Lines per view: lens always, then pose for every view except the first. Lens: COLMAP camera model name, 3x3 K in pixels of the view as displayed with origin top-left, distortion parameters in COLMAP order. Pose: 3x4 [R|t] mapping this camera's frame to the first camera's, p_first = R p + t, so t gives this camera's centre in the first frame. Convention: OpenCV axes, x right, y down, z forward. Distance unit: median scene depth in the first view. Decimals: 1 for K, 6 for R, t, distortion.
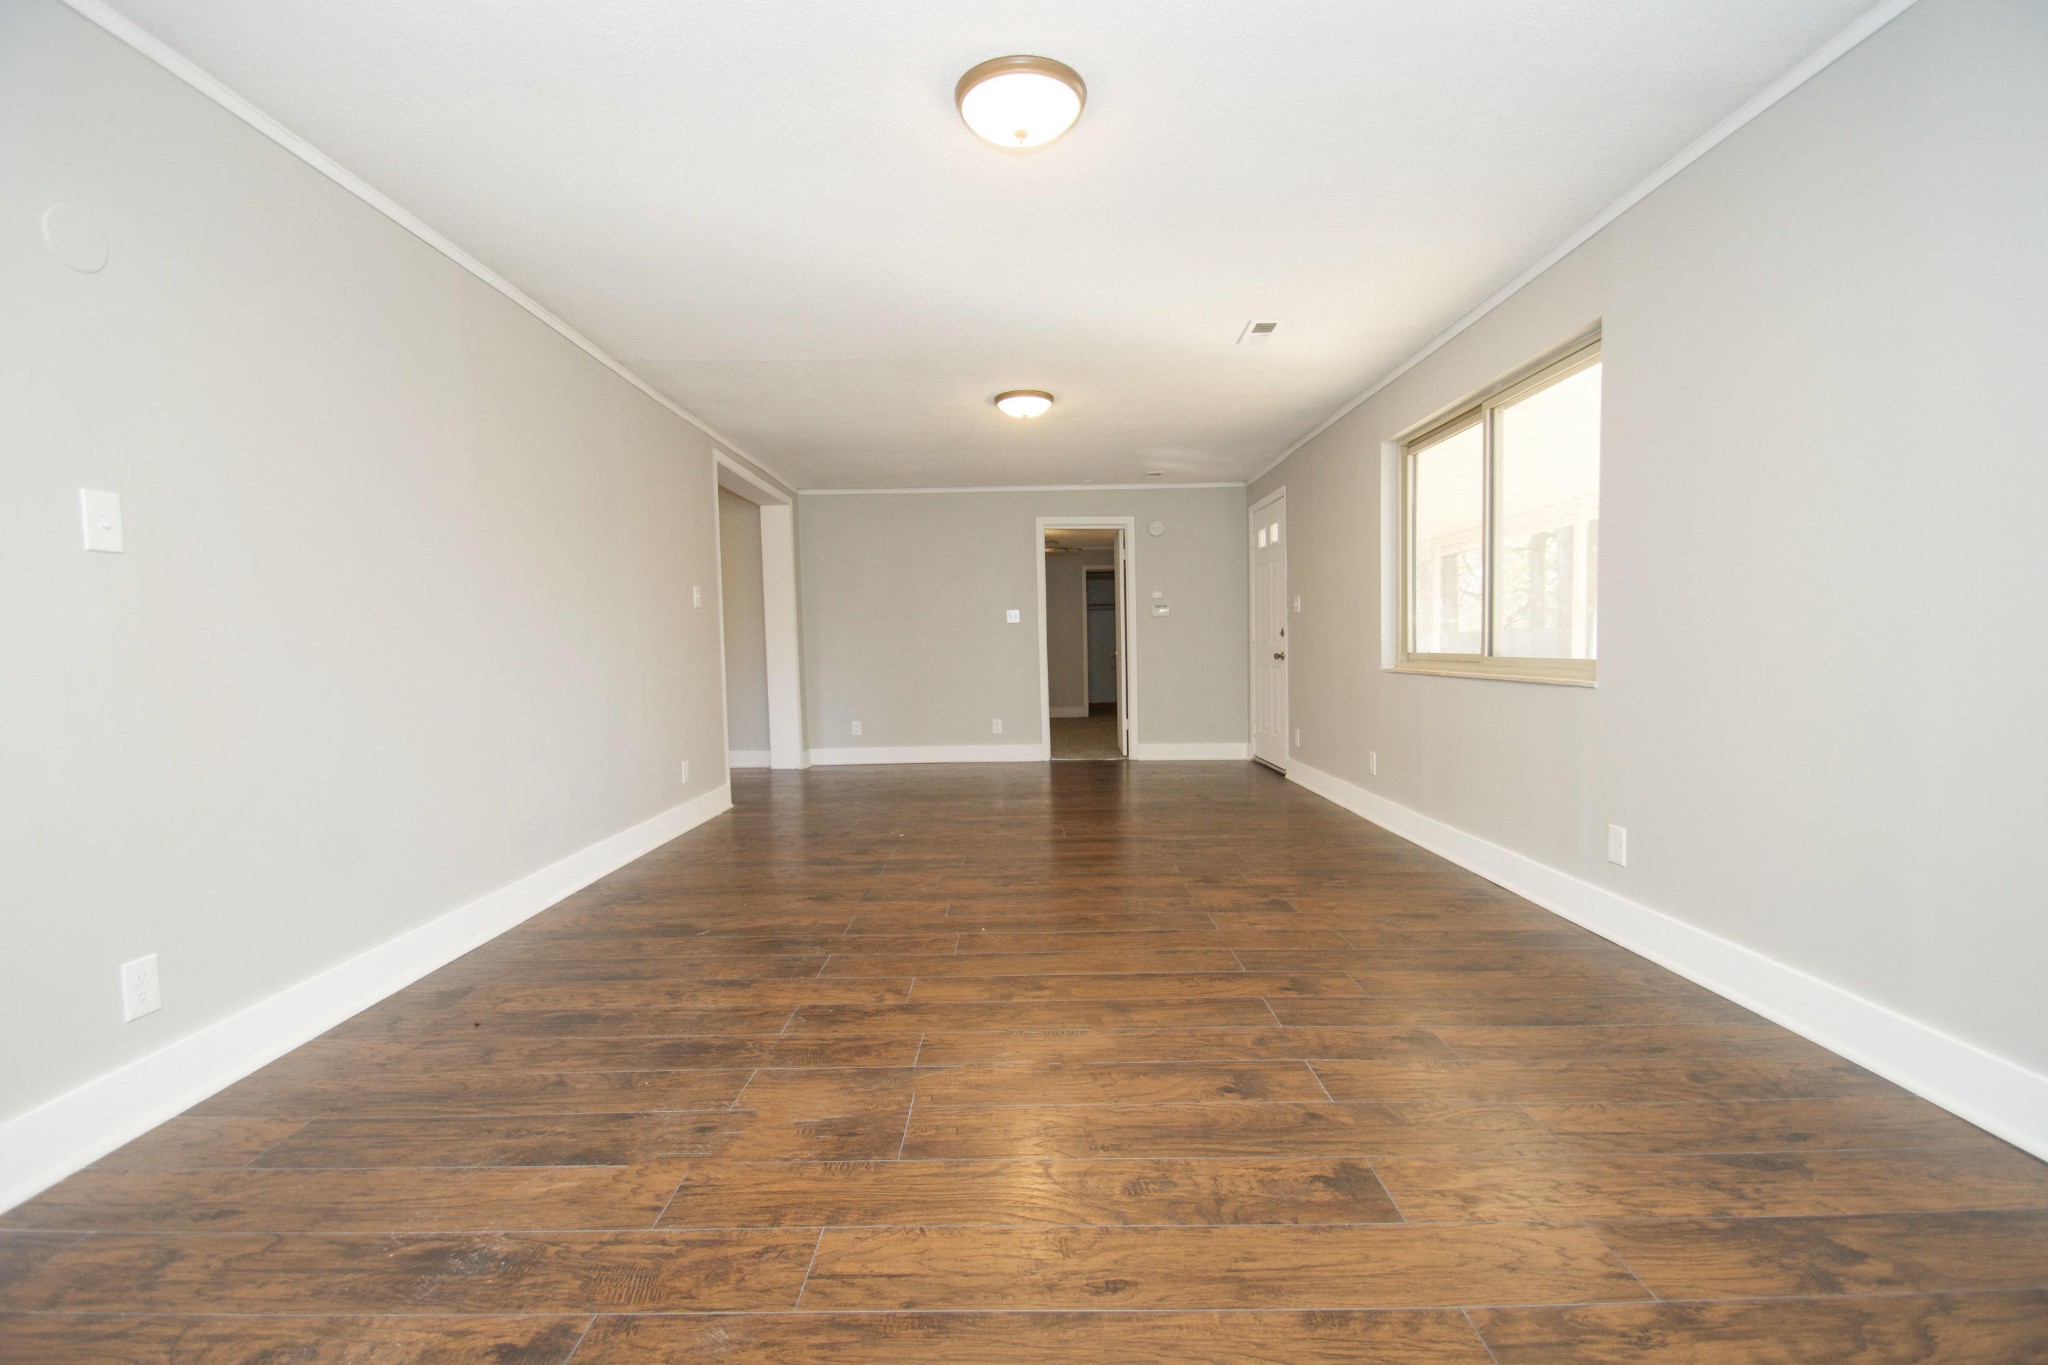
lens RADIAL K [[900.5, 0, 1020.3], [0, 900.5, 681.0], [0, 0, 1]] dist [0.013014, -0.014892]
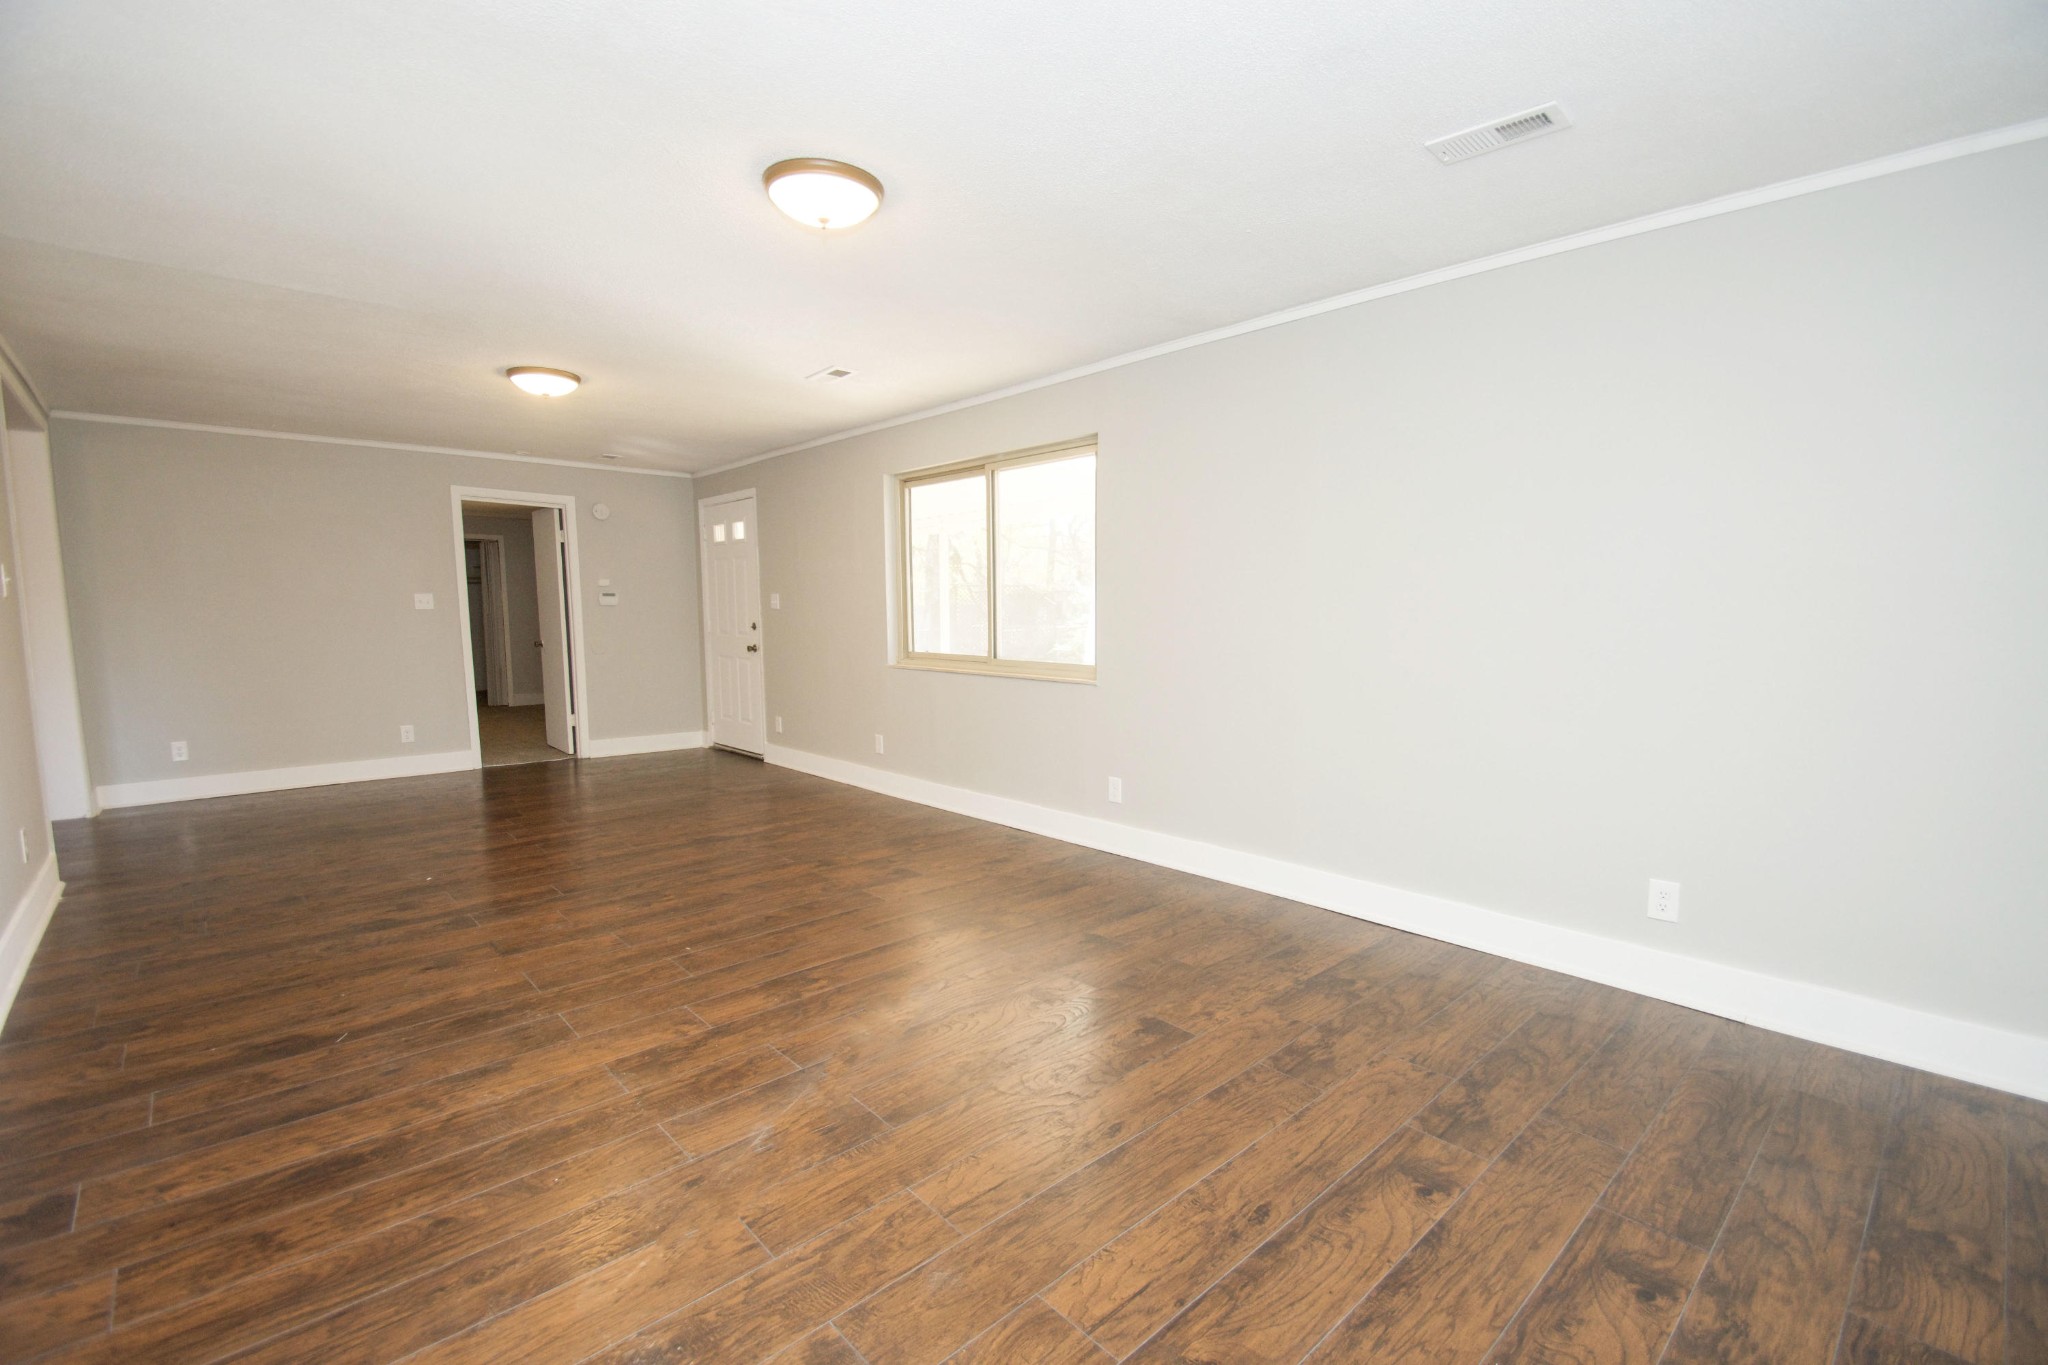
lens RADIAL K [[900.5, 0, 1020.8], [0, 900.5, 685.4], [0, 0, 1]] dist [0.013014, -0.014892]
pose [[0.731220, -0.041960, 0.680850, -0.430373], [0.014975, 0.998853, 0.045475, -0.057695], [-0.681977, -0.023057, 0.731010, 0.013341]]
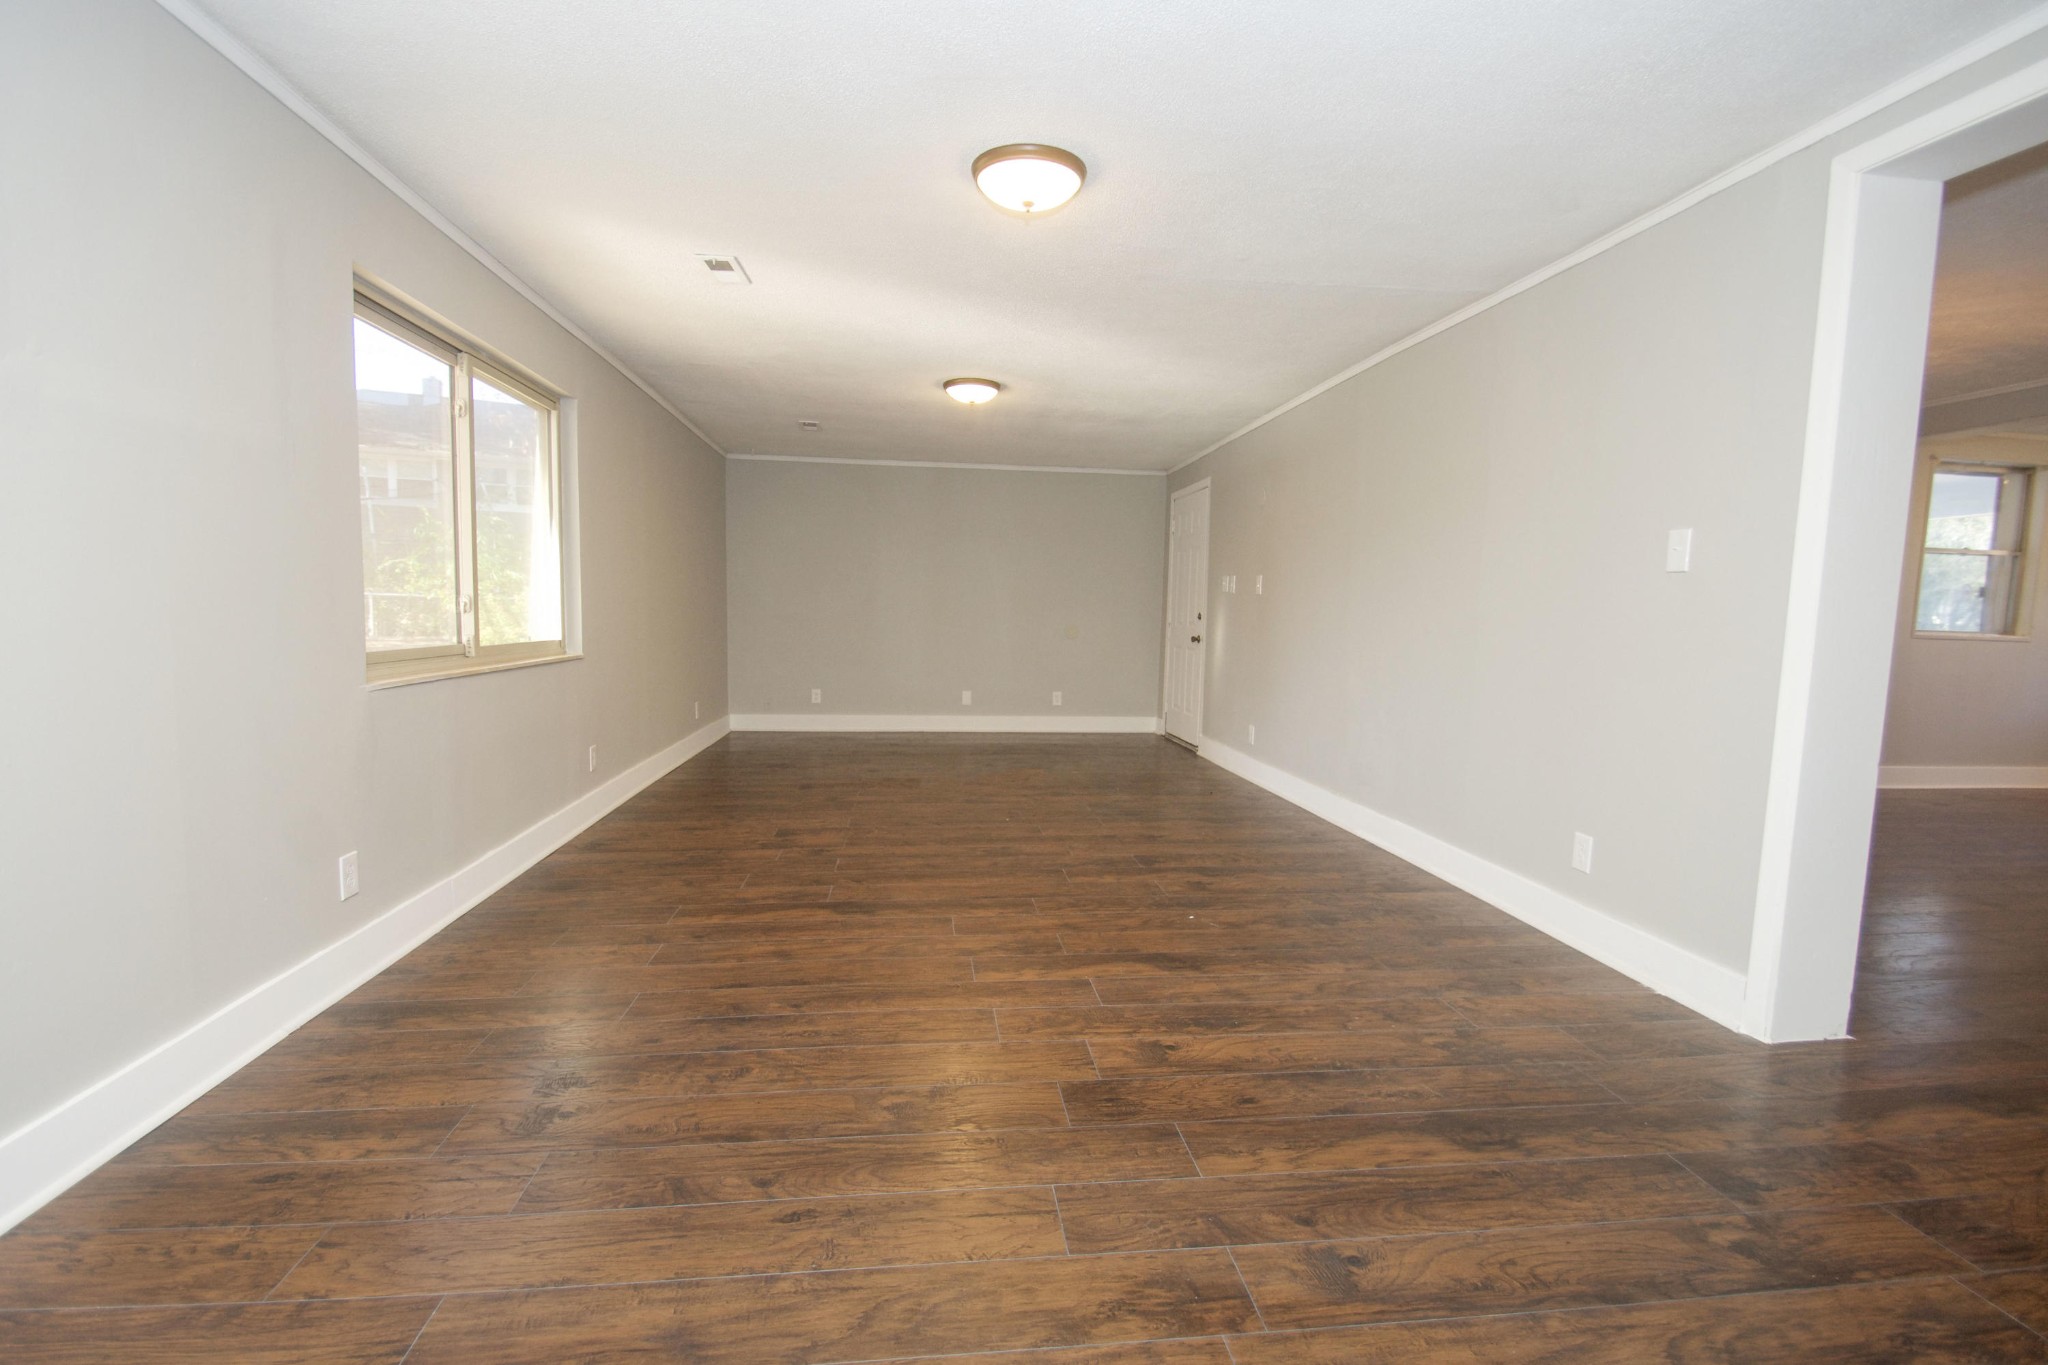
lens RADIAL K [[938.6, 0, 1018.8], [0, 938.6, 694.0], [0, 0, 1]] dist [0.000722, -0.005444]
pose [[-0.992779, 0.007845, -0.119699, 0.120289], [-0.007946, 0.991367, 0.130872, -0.129301], [0.119693, 0.130878, -0.984147, 2.424363]]
